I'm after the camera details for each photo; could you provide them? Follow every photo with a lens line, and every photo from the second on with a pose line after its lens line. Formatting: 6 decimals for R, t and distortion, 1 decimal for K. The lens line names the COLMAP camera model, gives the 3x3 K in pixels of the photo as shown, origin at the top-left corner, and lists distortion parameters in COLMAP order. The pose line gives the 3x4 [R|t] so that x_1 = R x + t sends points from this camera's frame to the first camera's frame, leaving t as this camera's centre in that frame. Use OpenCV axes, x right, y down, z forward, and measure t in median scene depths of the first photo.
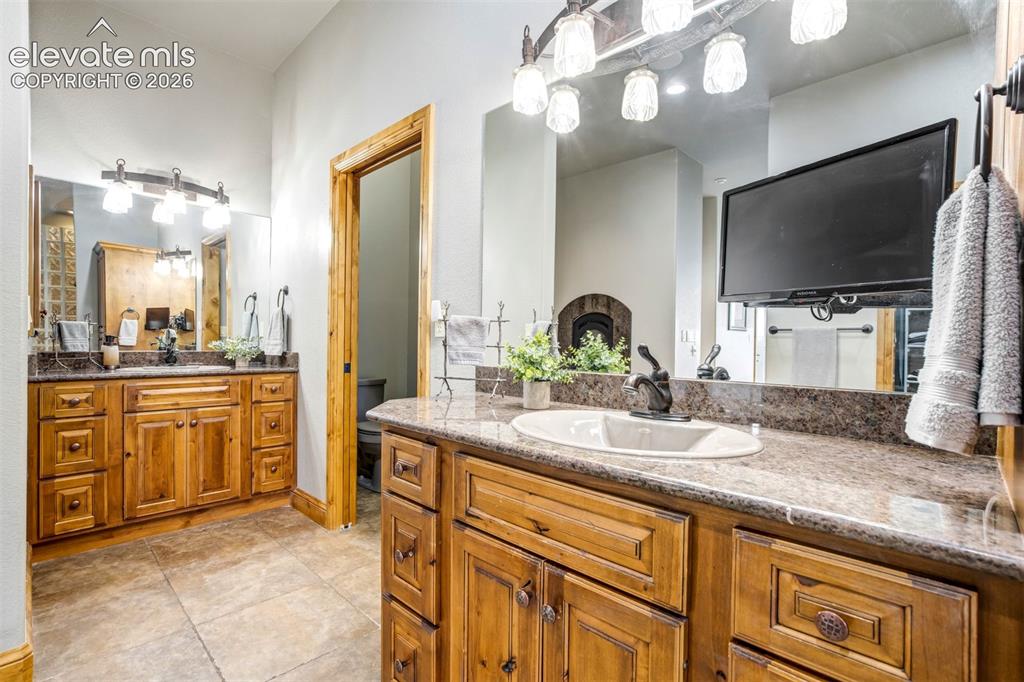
lens RADIAL K [[474.2, 0, 519.4], [0, 474.2, 346.2], [0, 0, 1]] dist [-0.030201, 0.013078]
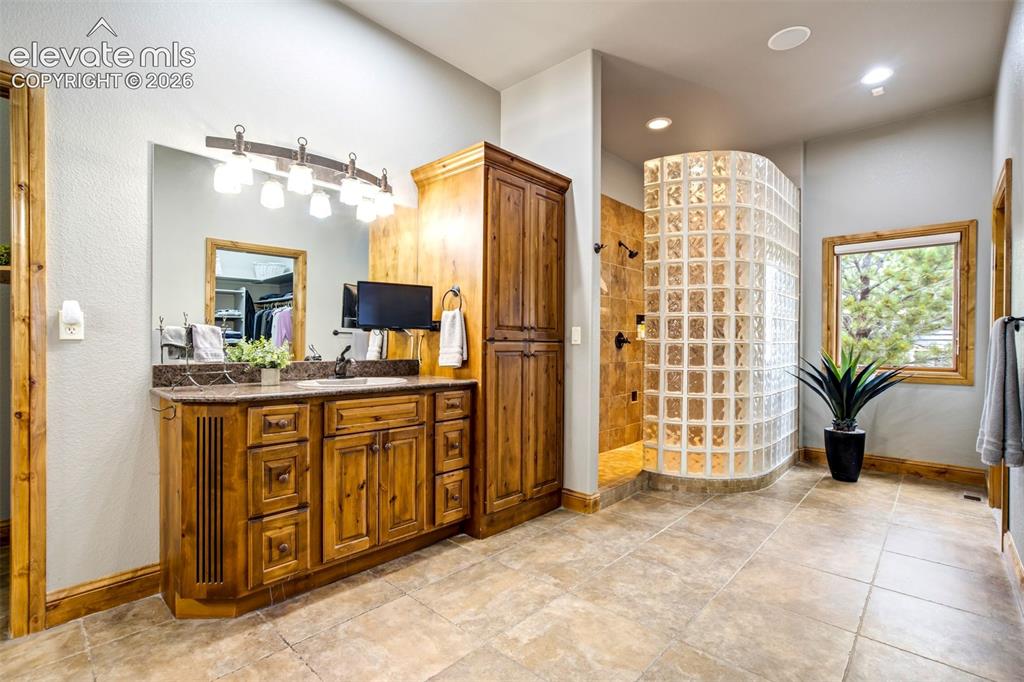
lens RADIAL K [[474.2, 0, 518.6], [0, 474.2, 343.5], [0, 0, 1]] dist [-0.030201, 0.013078]
pose [[-0.025429, -0.011450, 0.999611, -2.266677], [0.002534, 0.999930, 0.011518, -0.040177], [-0.999673, 0.002826, -0.025398, 0.278926]]
